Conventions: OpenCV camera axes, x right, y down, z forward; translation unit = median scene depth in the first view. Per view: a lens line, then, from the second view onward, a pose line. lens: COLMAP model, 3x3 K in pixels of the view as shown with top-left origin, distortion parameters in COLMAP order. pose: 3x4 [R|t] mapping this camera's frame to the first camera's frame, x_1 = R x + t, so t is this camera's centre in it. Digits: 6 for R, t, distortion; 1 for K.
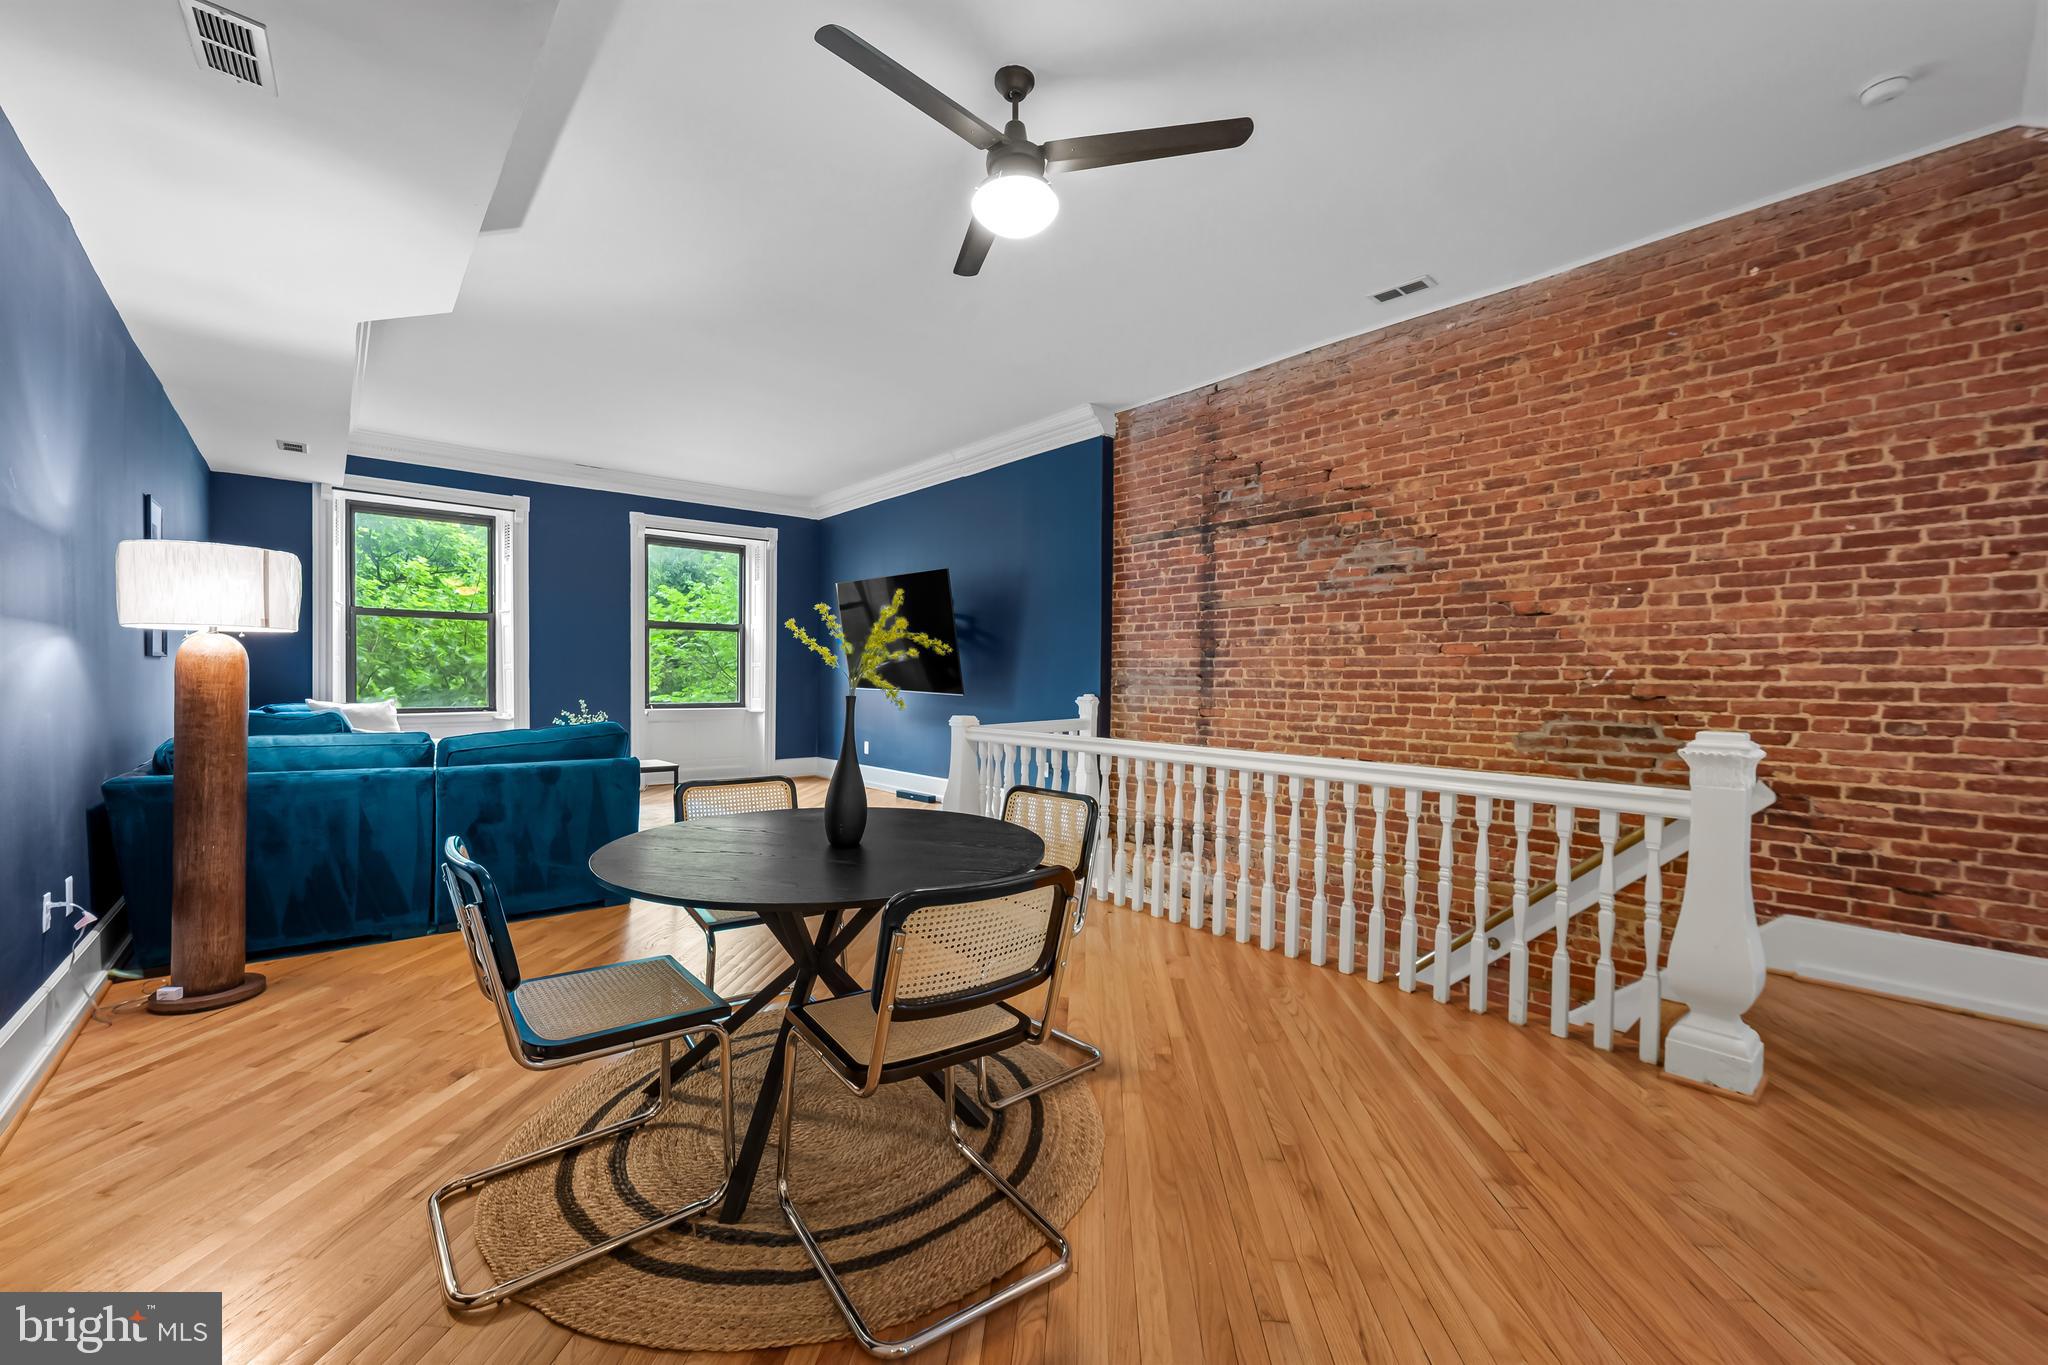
lens RADIAL K [[825.6, 0, 1026.2], [0, 825.6, 672.8], [0, 0, 1]] dist [-0.002842, -0.000394]
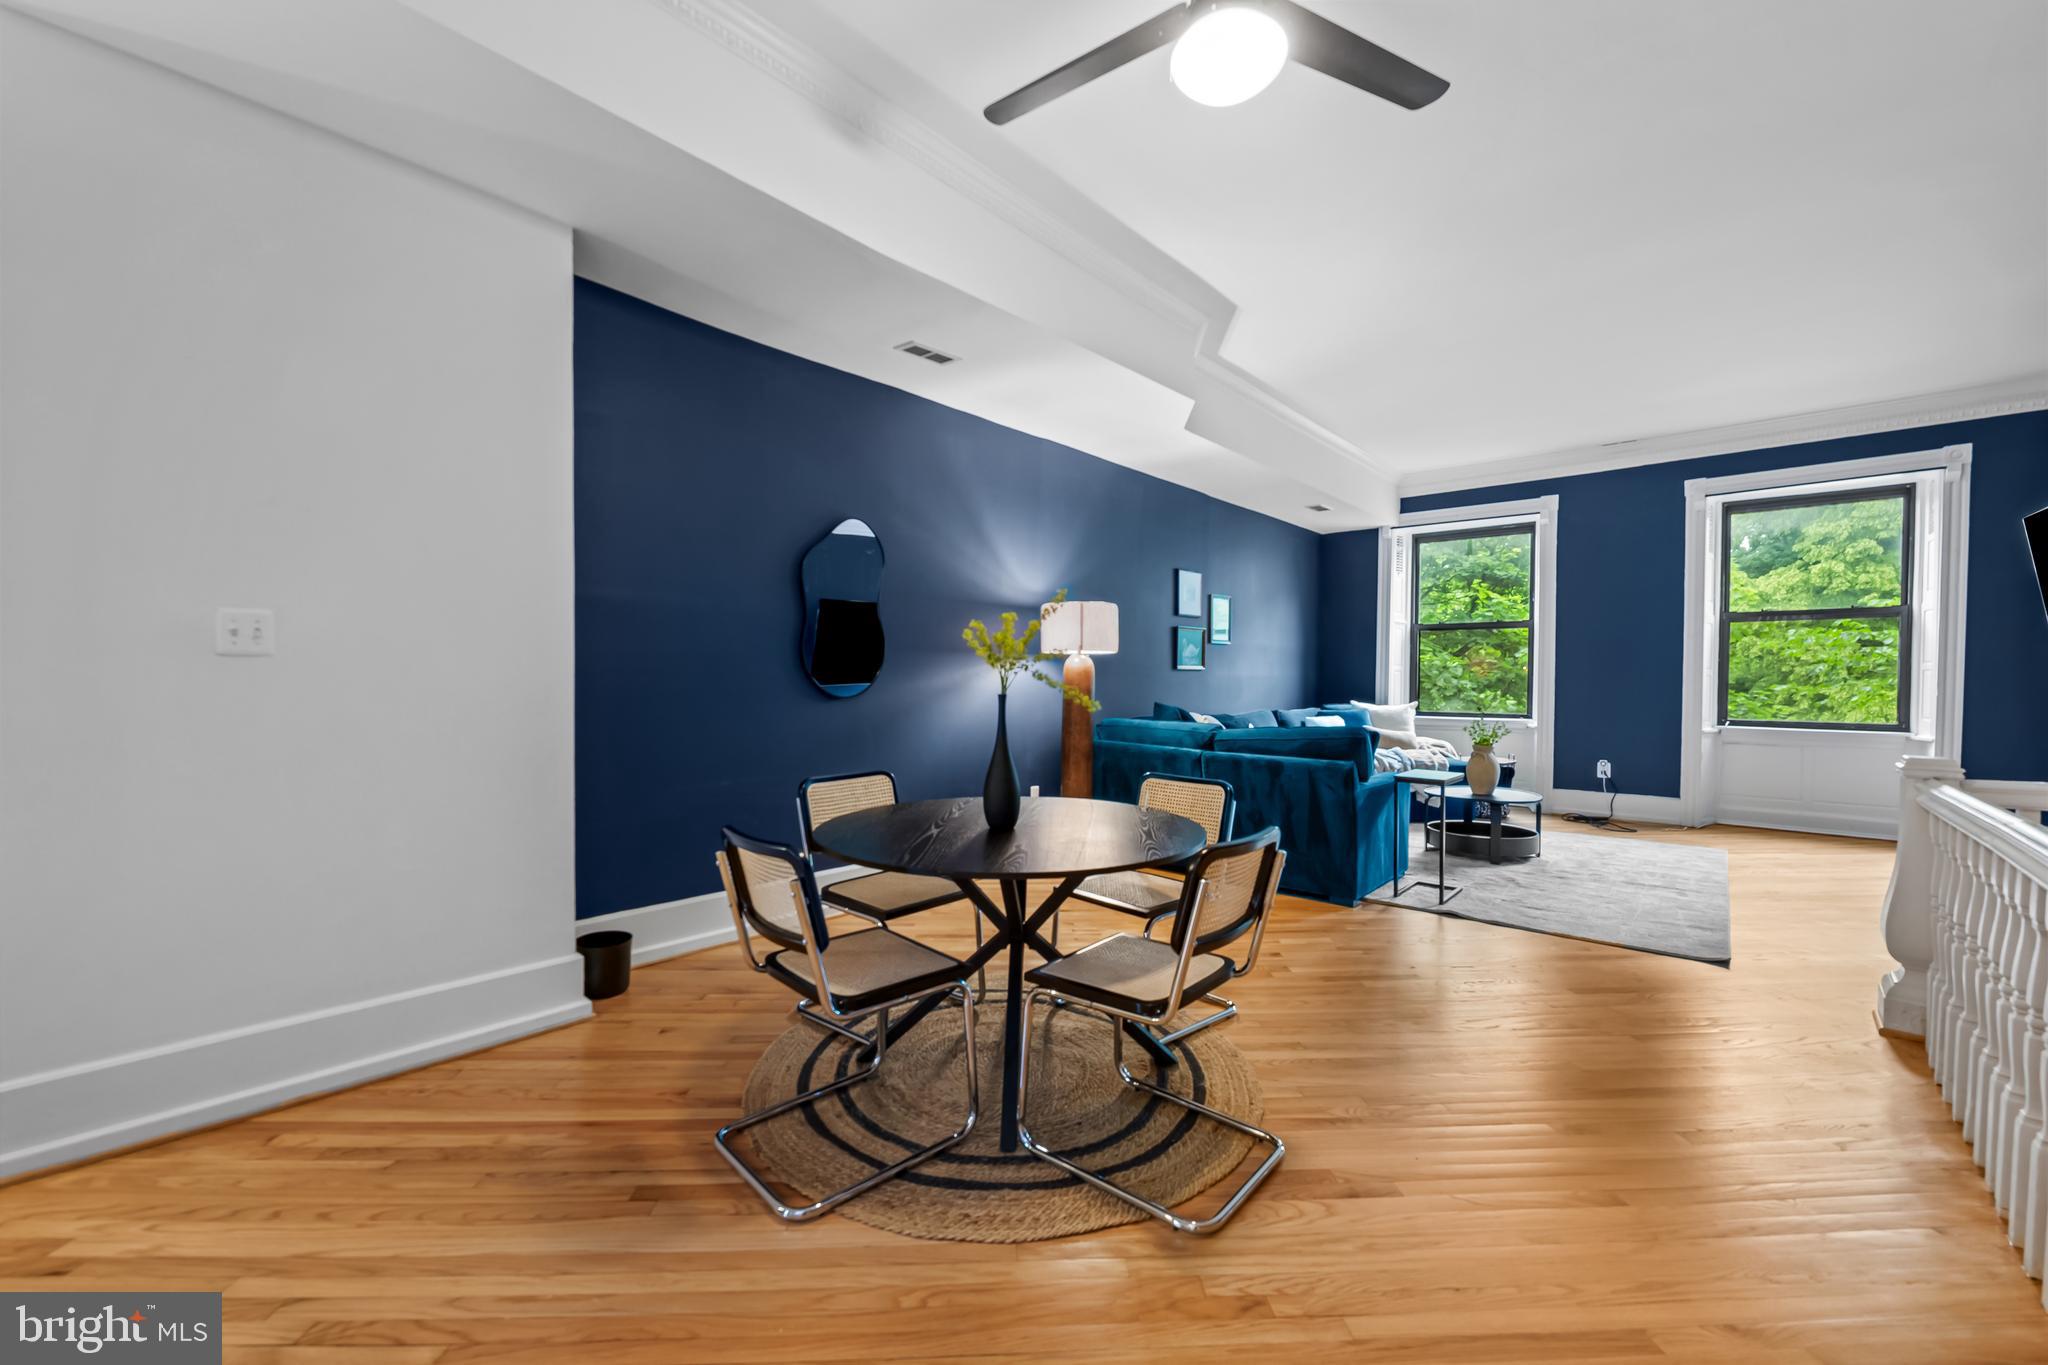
lens RADIAL K [[825.6, 0, 1026.2], [0, 825.6, 672.8], [0, 0, 1]] dist [-0.002842, -0.000394]
pose [[0.133961, -0.007884, -0.990955, 0.285573], [0.001881, 0.999969, -0.007701, -0.000069], [0.990985, -0.000832, 0.133972, 0.279715]]
